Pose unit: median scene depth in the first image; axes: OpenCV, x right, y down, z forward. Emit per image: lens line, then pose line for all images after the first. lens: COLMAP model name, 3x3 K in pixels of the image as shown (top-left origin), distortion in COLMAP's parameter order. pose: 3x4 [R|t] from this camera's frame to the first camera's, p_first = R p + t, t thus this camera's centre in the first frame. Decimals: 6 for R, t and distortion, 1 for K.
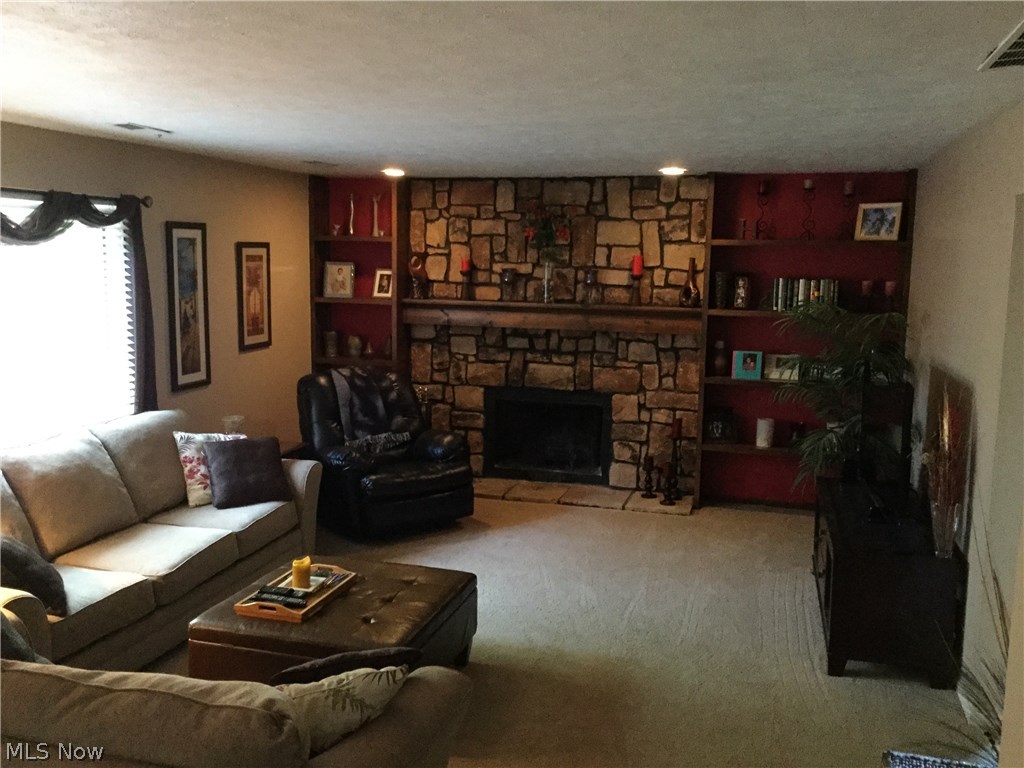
lens RADIAL K [[926.1, 0, 508.5], [0, 926.1, 385.7], [0, 0, 1]] dist [0.140853, -0.014957]
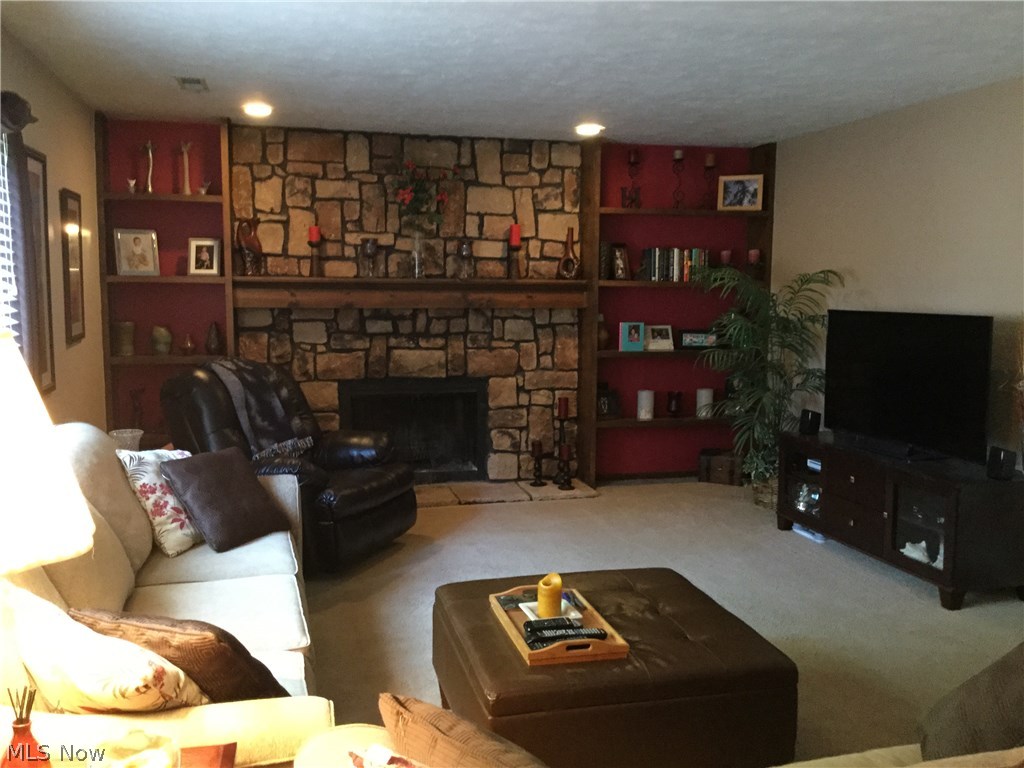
lens RADIAL K [[926.1, 0, 511.8], [0, 926.1, 380.0], [0, 0, 1]] dist [0.140853, -0.014957]
pose [[0.869798, -0.064998, 0.489109, -0.319035], [0.077496, 0.996978, -0.005324, 0.017804], [-0.487285, 0.042535, 0.872207, 0.201195]]
